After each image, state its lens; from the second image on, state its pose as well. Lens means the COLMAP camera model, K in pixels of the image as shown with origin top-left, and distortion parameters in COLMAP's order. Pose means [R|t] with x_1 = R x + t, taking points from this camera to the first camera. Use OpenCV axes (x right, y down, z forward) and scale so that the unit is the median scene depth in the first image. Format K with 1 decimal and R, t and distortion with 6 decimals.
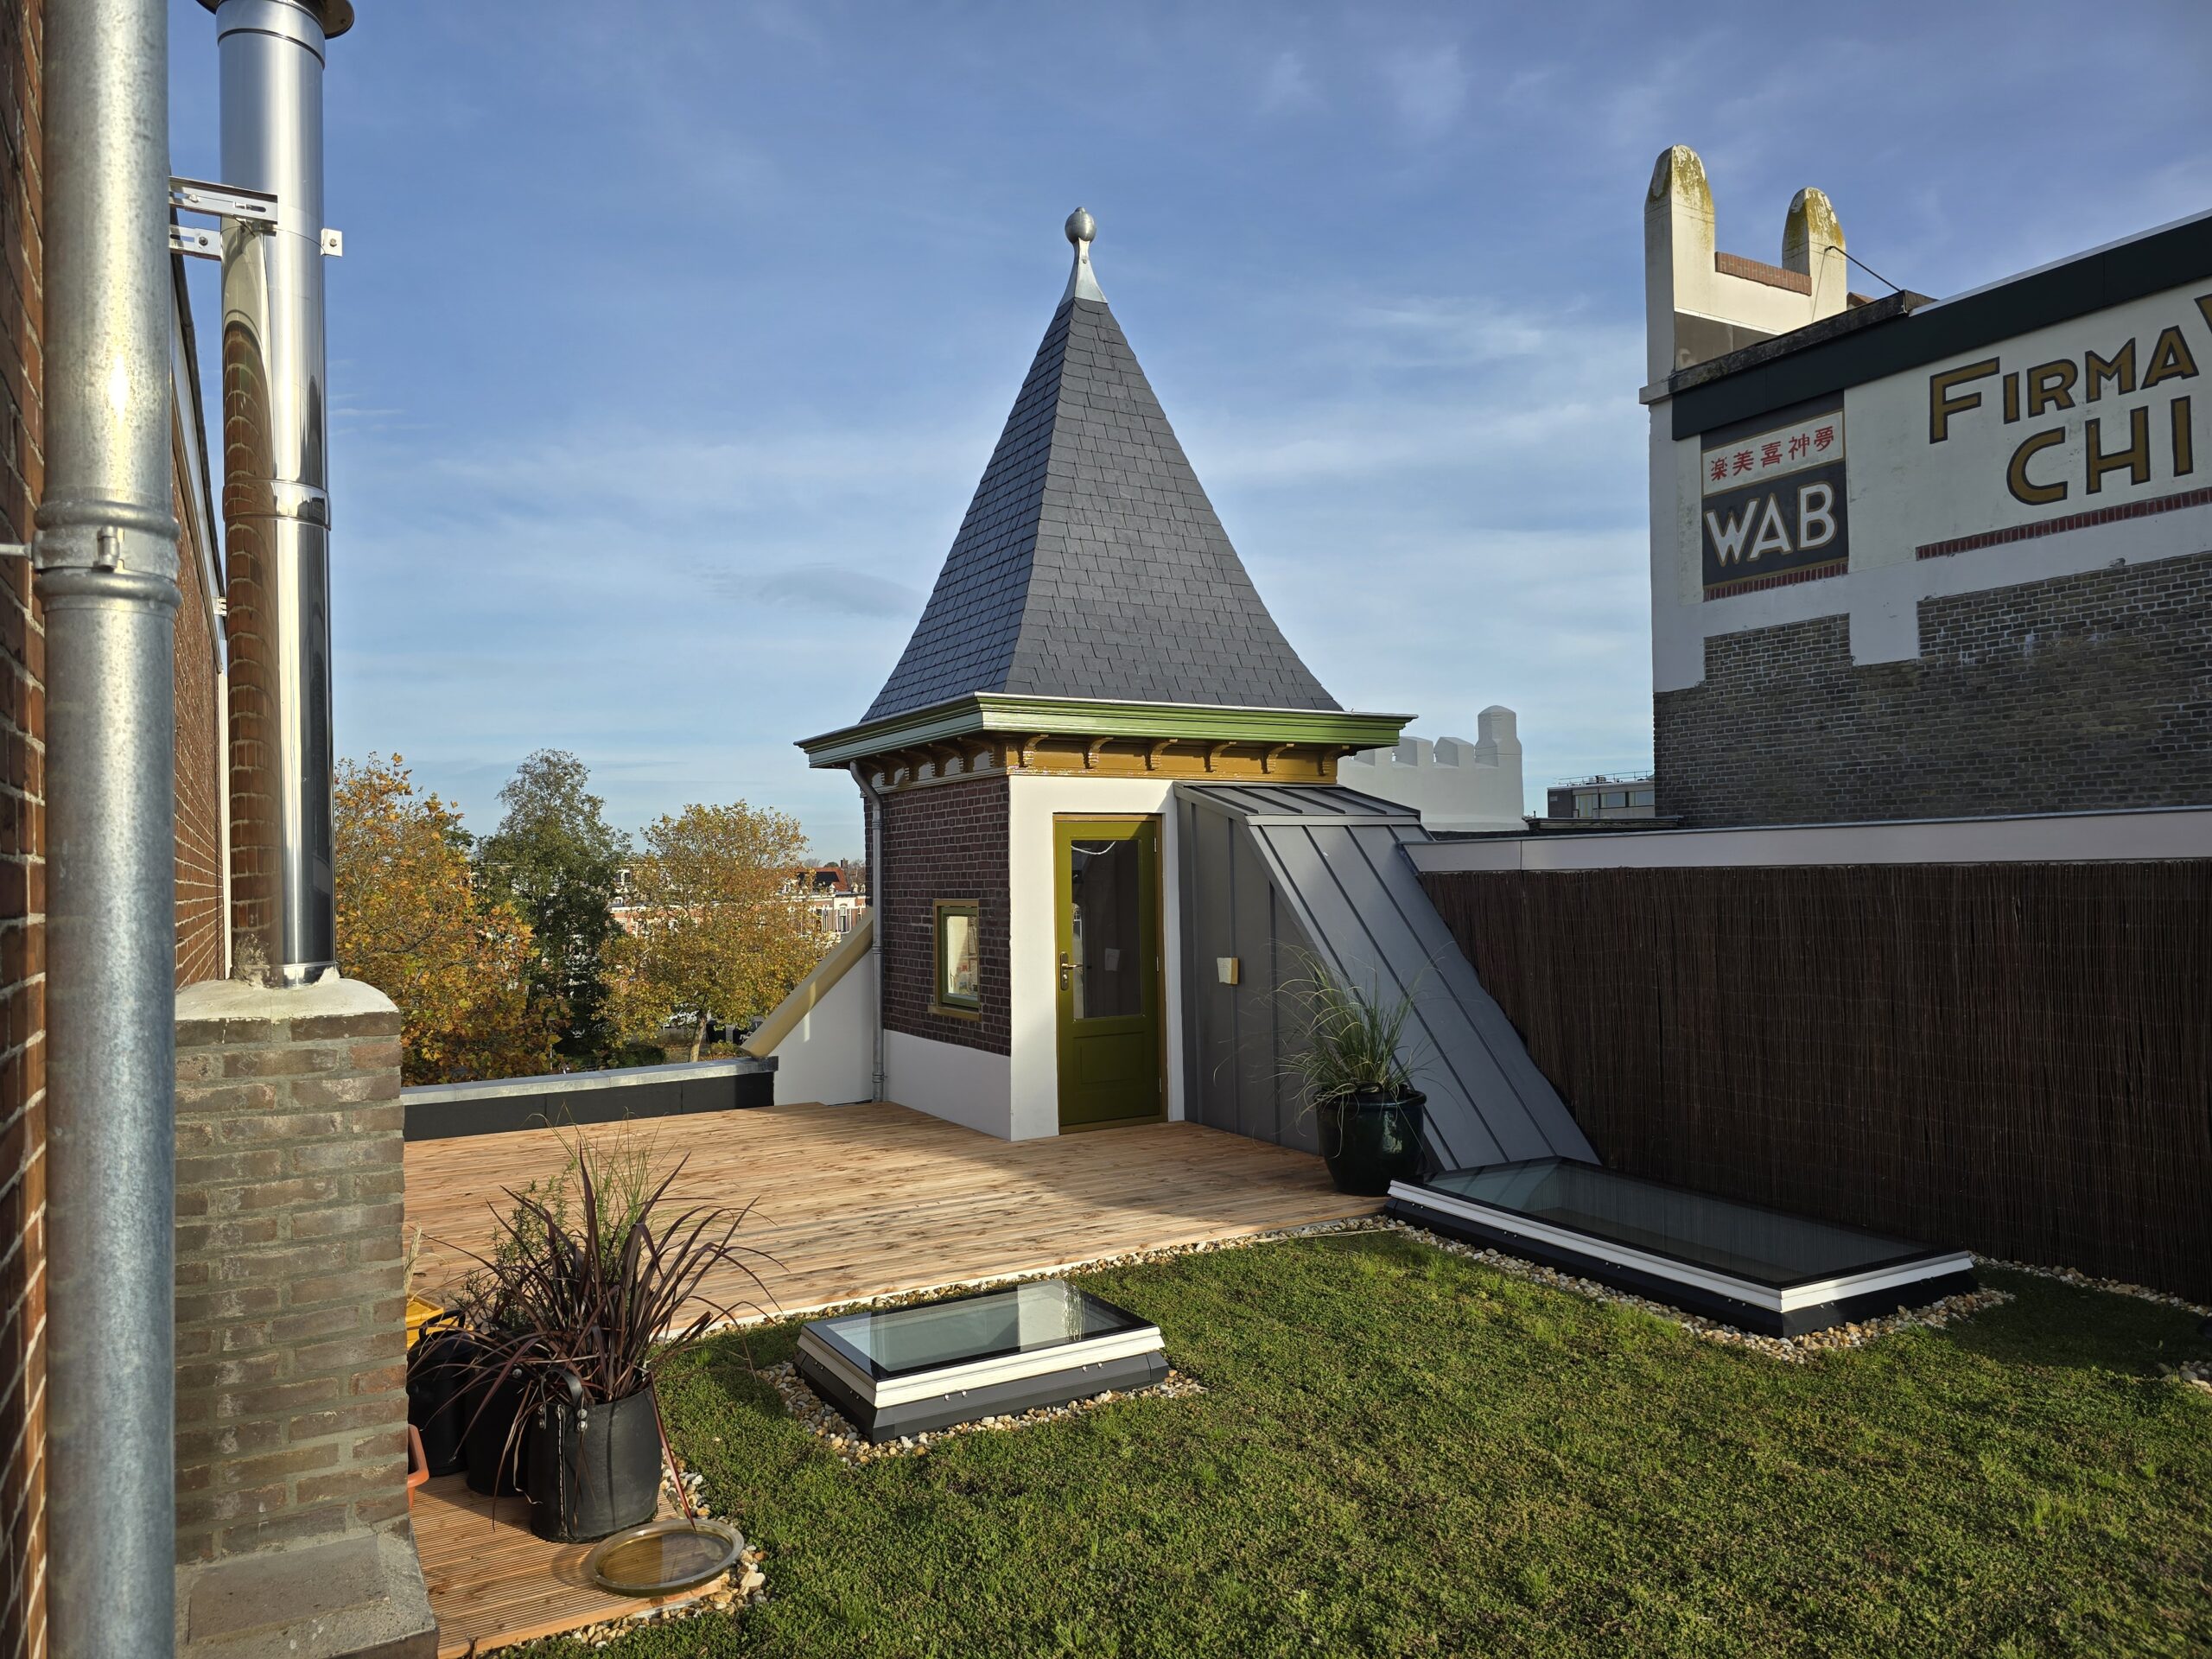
lens RADIAL K [[1479.3, 0, 1050.6], [0, 1479.3, 838.2], [0, 0, 1]] dist [0.049122, -0.040507]
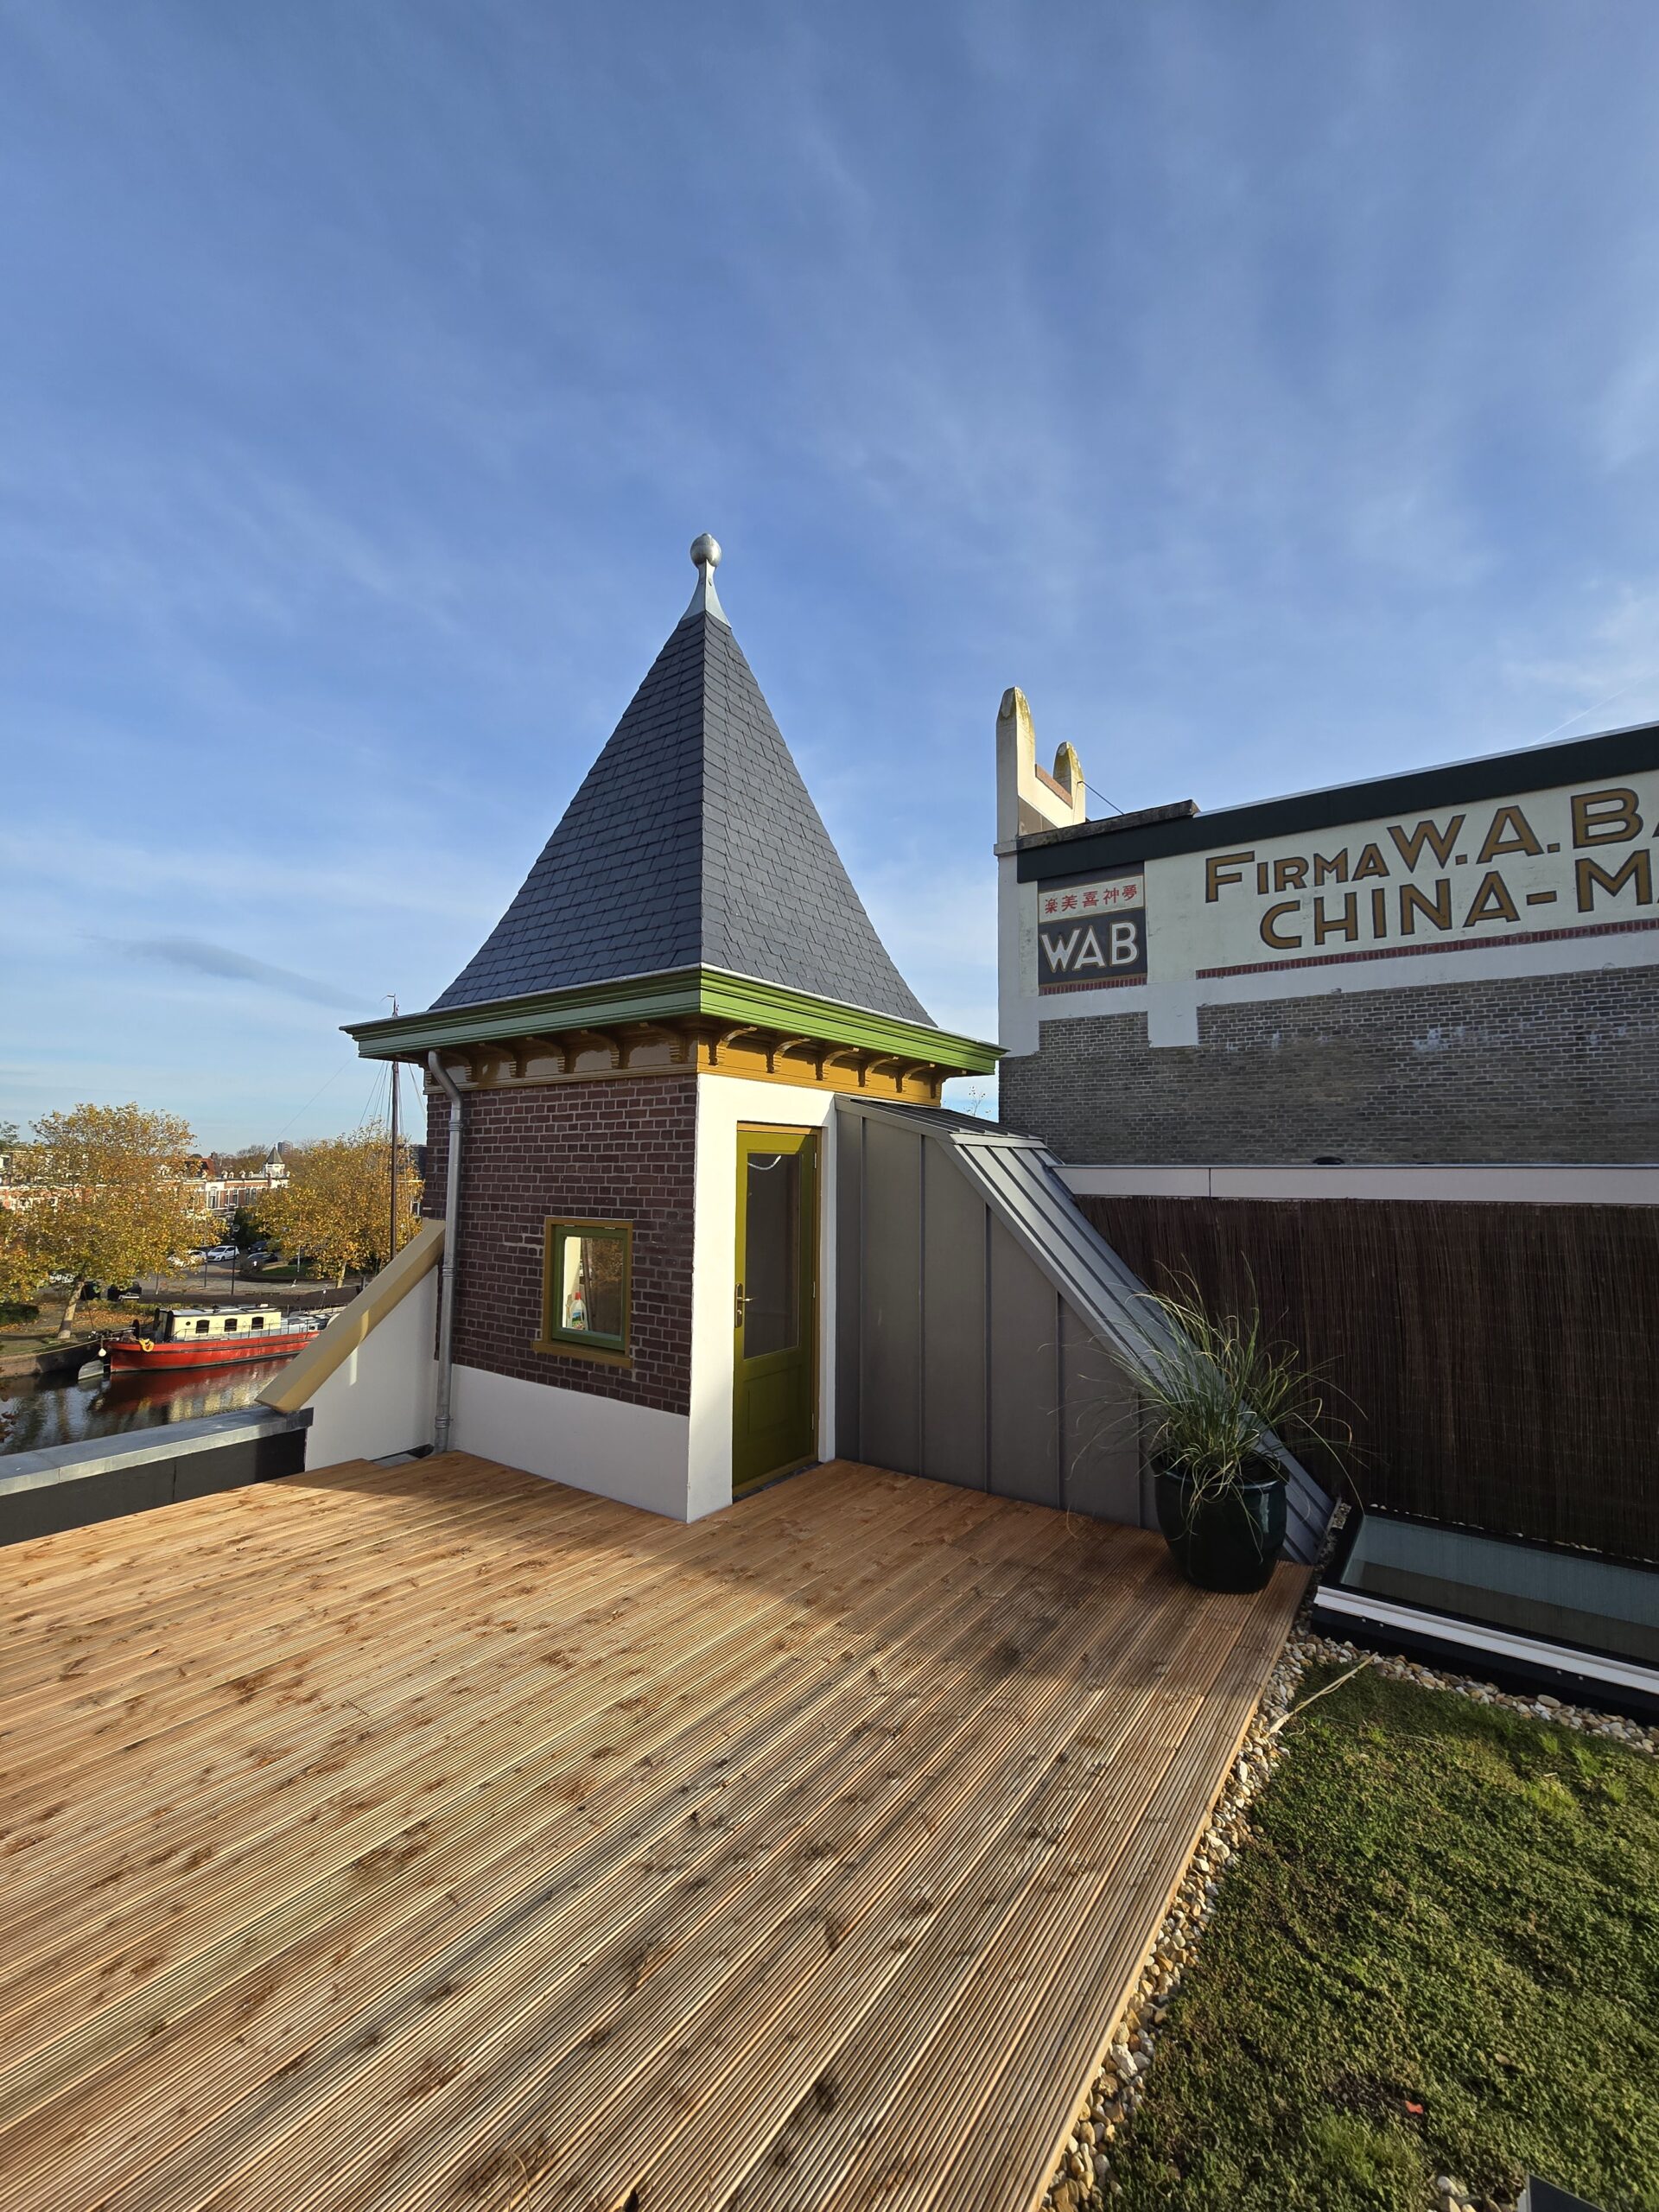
lens RADIAL K [[908.6, 0, 824.4], [0, 908.6, 1096.3], [0, 0, 1]] dist [-0.011887, 0.000945]
pose [[0.895502, 0.059347, 0.441083, -0.154274], [-0.033065, 0.997202, -0.067043, 0.002073], [-0.443828, 0.045452, 0.894959, 0.410696]]
